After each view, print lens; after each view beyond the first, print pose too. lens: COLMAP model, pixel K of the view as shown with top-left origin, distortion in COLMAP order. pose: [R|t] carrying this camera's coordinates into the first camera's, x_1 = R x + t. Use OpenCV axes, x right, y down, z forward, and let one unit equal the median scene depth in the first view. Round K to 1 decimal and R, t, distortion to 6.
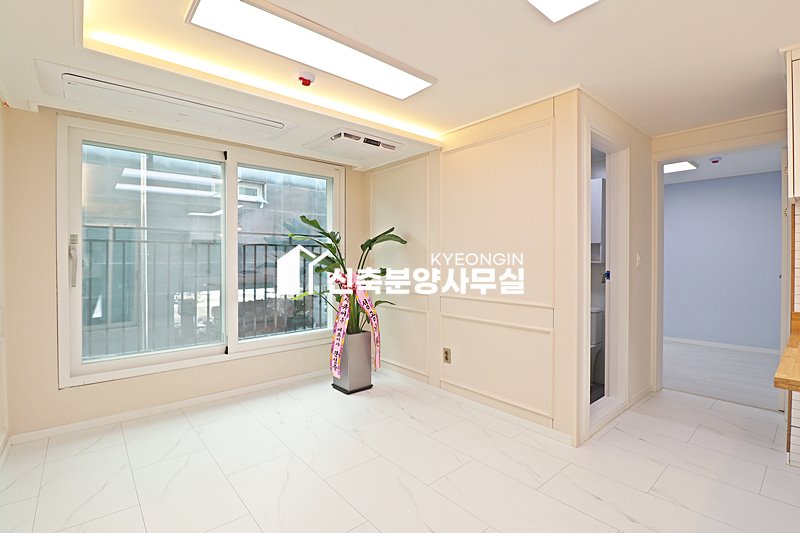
lens RADIAL K [[370.0, 0, 399.1], [0, 370.0, 260.9], [0, 0, 1]] dist [0.000131, -0.012908]
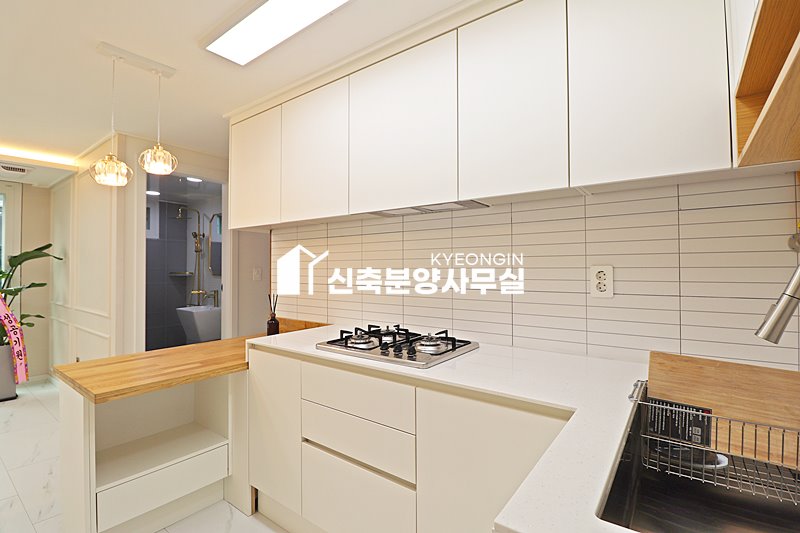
lens RADIAL K [[376.5, 0, 399.0], [0, 376.5, 261.9], [0, 0, 1]] dist [0.001028, -0.013066]
pose [[0.977209, 0.000054, 0.212281, 0.797642], [0.004572, 0.999763, -0.021302, -0.014761], [-0.212232, 0.021786, 0.976976, -0.260200]]
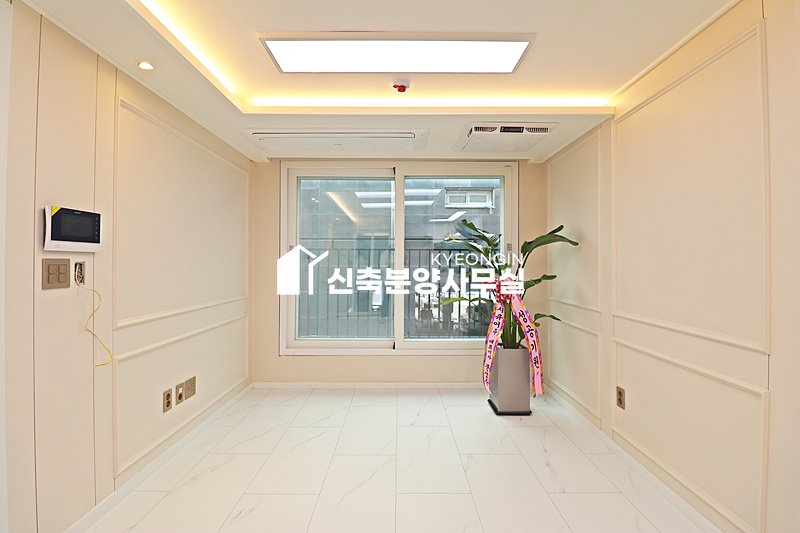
lens RADIAL K [[370.0, 0, 399.1], [0, 370.0, 260.9], [0, 0, 1]] dist [0.000131, -0.012908]
pose [[0.760337, -0.001165, -0.649528, 0.265706], [-0.005644, 0.999949, -0.008401, -0.004290], [0.649504, 0.010053, 0.760292, 0.160125]]
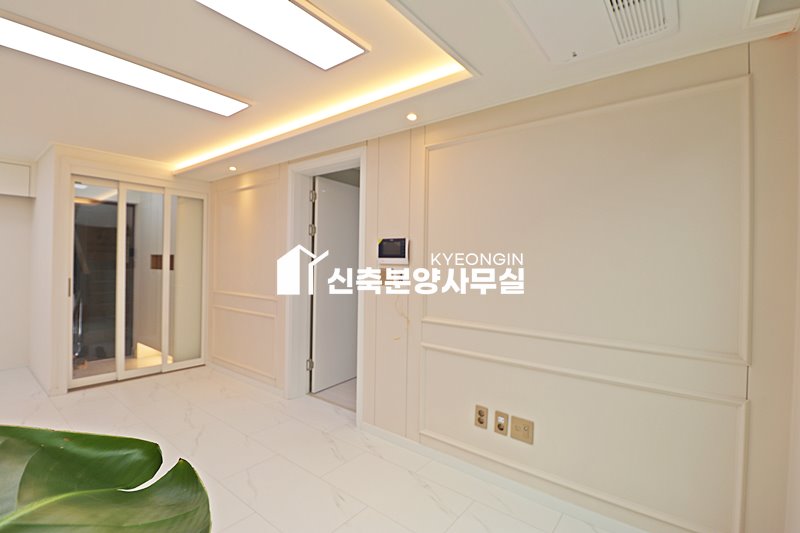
lens RADIAL K [[370.0, 0, 399.1], [0, 370.0, 260.9], [0, 0, 1]] dist [0.000131, -0.012908]
pose [[-0.982446, -0.014698, -0.185967, -0.240192], [-0.015806, 0.999865, 0.004476, -0.029077], [0.185876, 0.007337, -0.982546, 1.035700]]
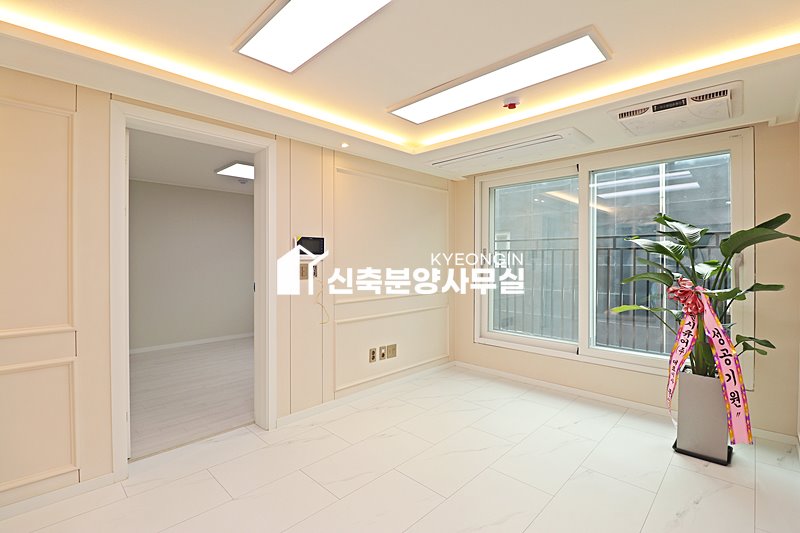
lens RADIAL K [[370.0, 0, 399.1], [0, 370.0, 260.9], [0, 0, 1]] dist [0.000131, -0.012908]
pose [[0.088289, 0.005454, -0.996080, 0.542813], [-0.003980, 0.999979, 0.005123, -0.020911], [0.996087, 0.003513, 0.088309, 0.387619]]
